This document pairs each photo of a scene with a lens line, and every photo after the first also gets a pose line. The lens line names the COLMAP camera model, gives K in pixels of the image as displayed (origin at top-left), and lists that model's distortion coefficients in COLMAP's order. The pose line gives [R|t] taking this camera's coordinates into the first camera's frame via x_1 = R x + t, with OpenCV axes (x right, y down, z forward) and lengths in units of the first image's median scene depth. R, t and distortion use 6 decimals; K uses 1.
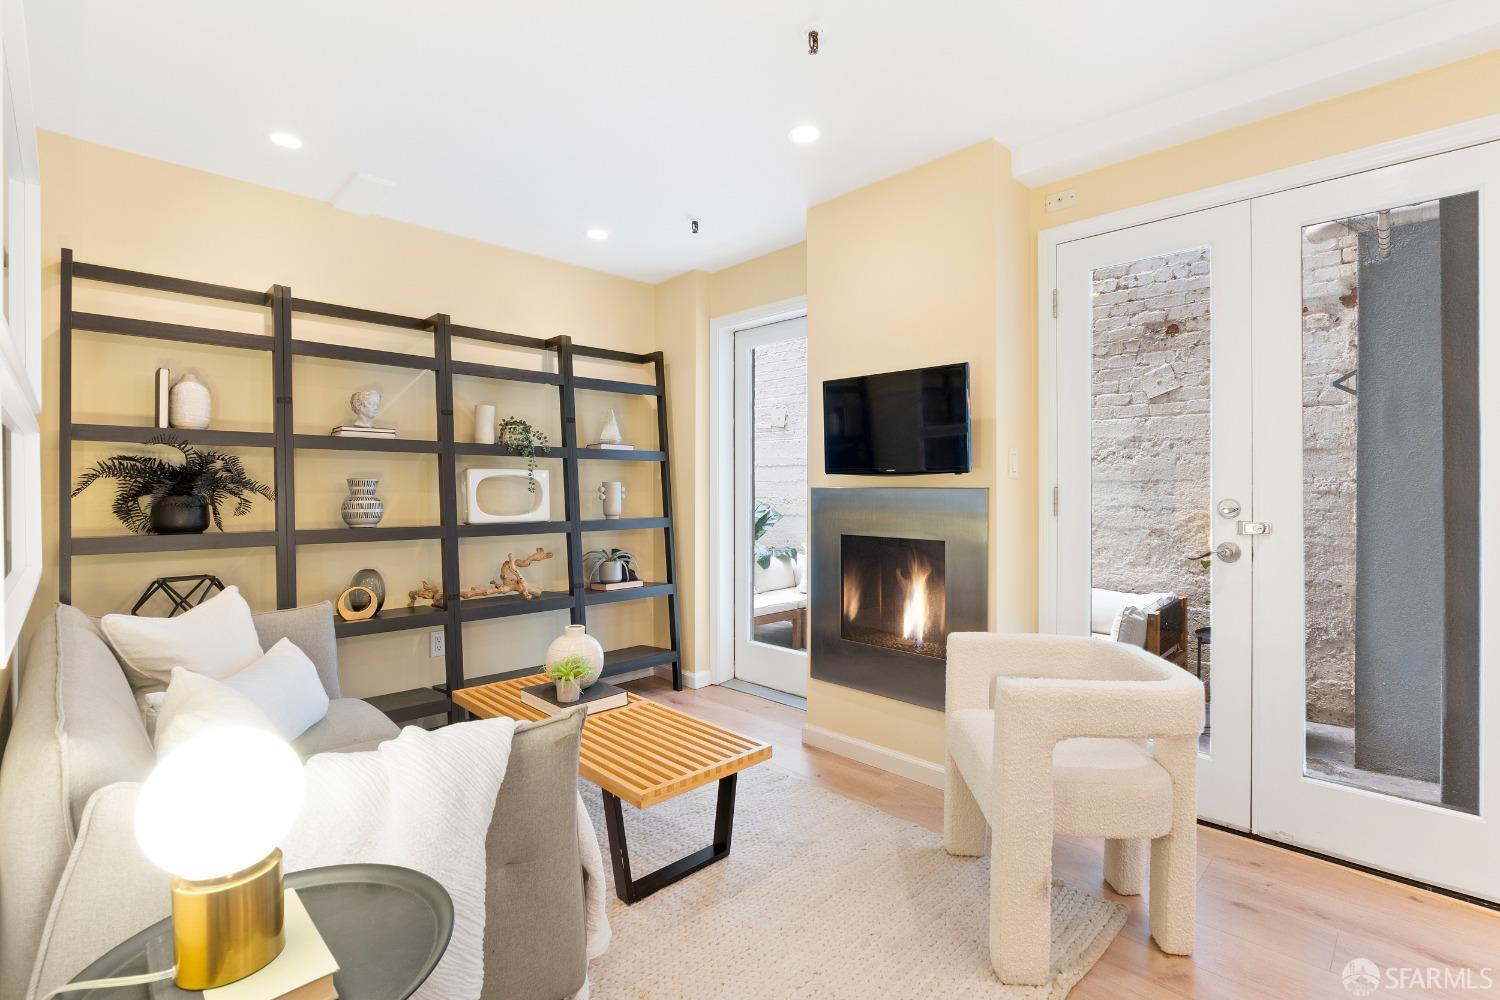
lens RADIAL K [[693.5, 0, 756.1], [0, 693.5, 490.7], [0, 0, 1]] dist [-0.004903, -0.000351]
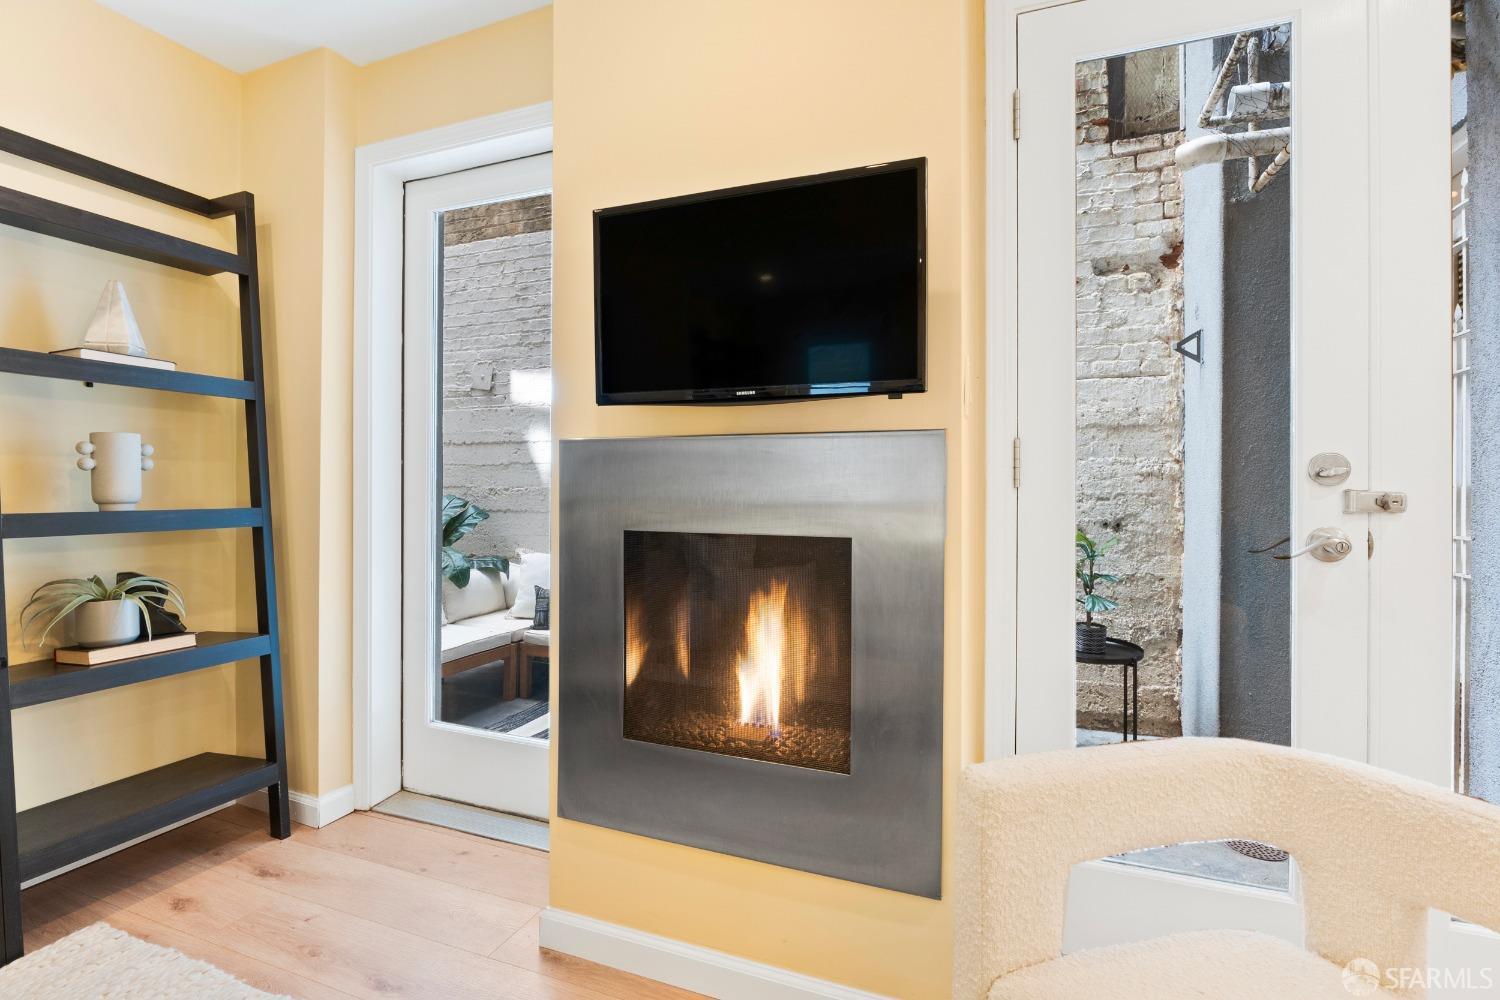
lens RADIAL K [[693.5, 0, 754.5], [0, 693.5, 489.7], [0, 0, 1]] dist [-0.004903, -0.000351]
pose [[0.915911, 0.004178, 0.401361, 0.005247], [-0.002424, 0.999985, -0.004878, 0.028172], [-0.401375, 0.003495, 0.915907, 0.393210]]
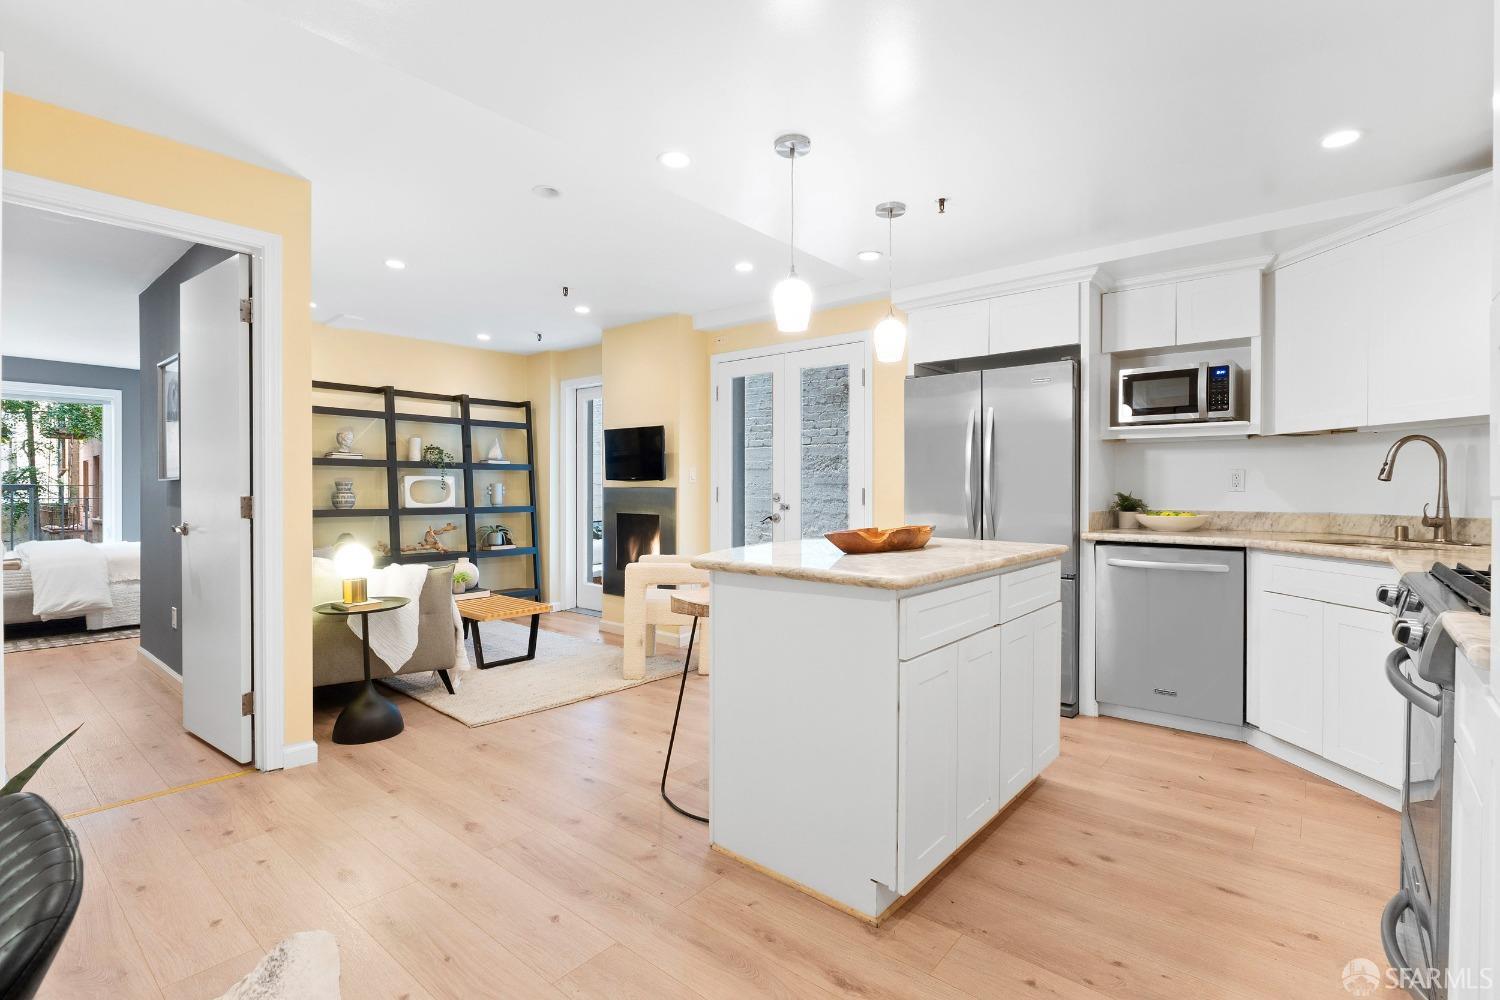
lens RADIAL K [[693.5, 0, 744.6], [0, 693.5, 496.6], [0, 0, 1]] dist [-0.004903, -0.000351]
pose [[0.997010, 0.001859, 0.077245, 0.249570], [-0.002503, 0.999963, 0.008247, 0.002980], [-0.077226, -0.008416, 0.996978, -0.665554]]
